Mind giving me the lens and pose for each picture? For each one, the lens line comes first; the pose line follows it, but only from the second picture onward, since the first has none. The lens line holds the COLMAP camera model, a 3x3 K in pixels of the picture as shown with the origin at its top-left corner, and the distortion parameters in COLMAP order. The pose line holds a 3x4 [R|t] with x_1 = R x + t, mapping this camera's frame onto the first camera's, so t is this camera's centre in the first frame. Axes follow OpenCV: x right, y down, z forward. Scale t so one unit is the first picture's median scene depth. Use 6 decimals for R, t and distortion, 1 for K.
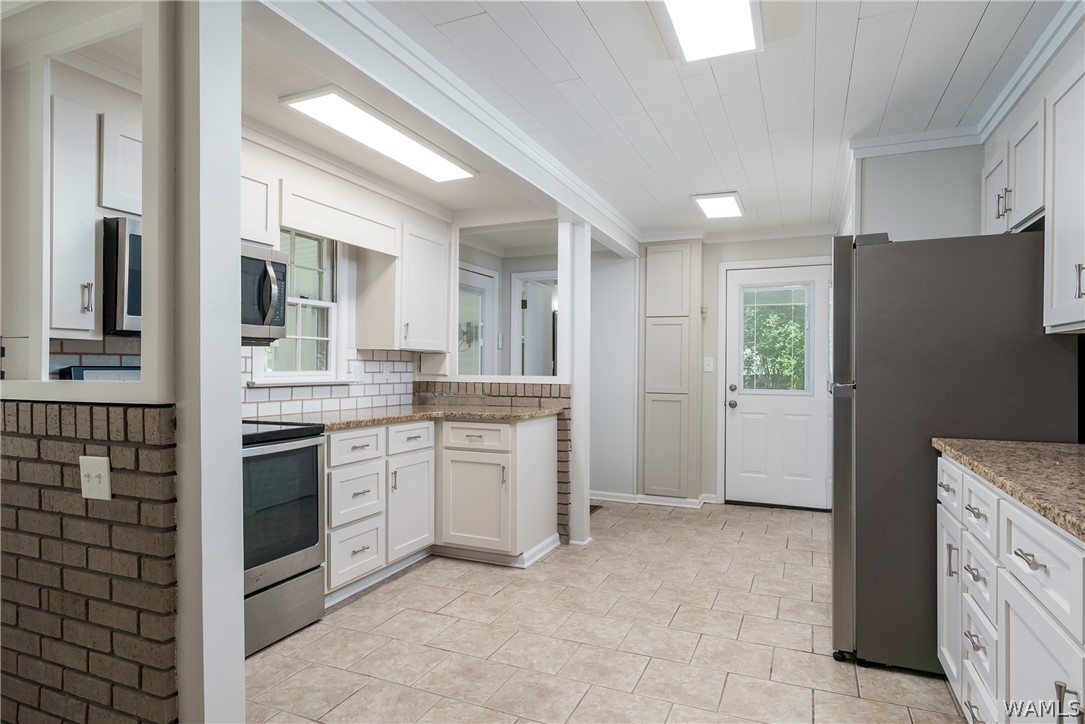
lens RADIAL K [[615.8, 0, 542.5], [0, 615.8, 362.0], [0, 0, 1]] dist [0.005374, -0.000554]
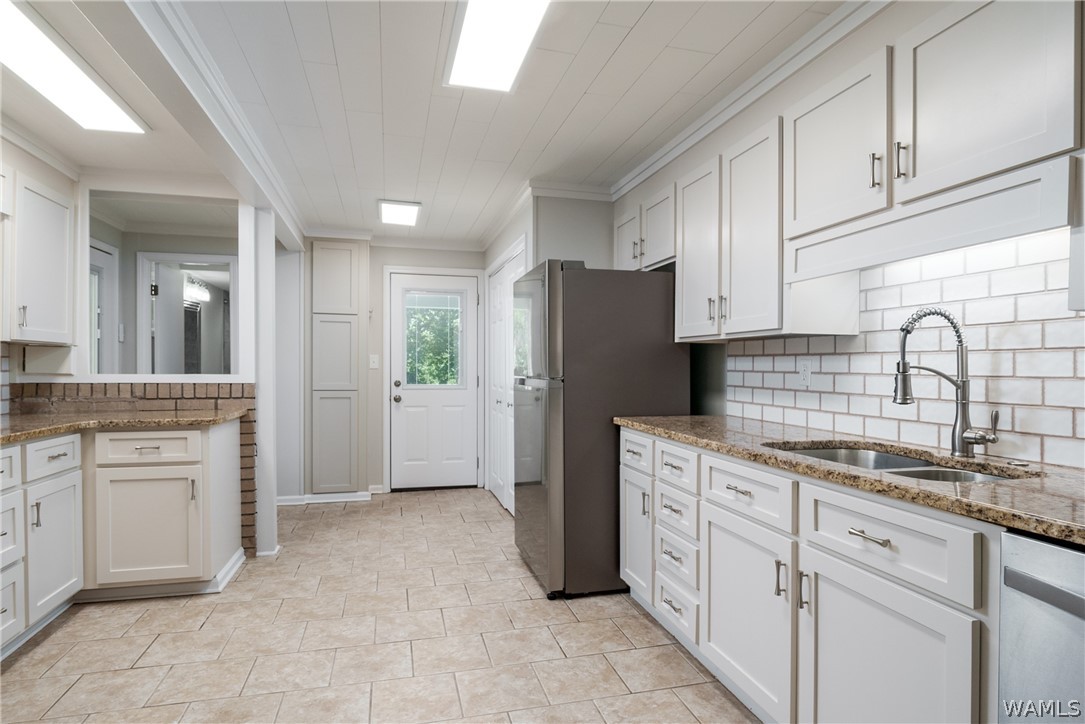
lens RADIAL K [[591.6, 0, 542.5], [0, 591.6, 362.0], [0, 0, 1]] dist [-0.002039, -0.000928]
pose [[0.788792, 0.002235, 0.614656, -0.176775], [-0.005605, 0.999978, 0.003558, -0.000943], [-0.614634, -0.006252, 0.788787, 0.045914]]
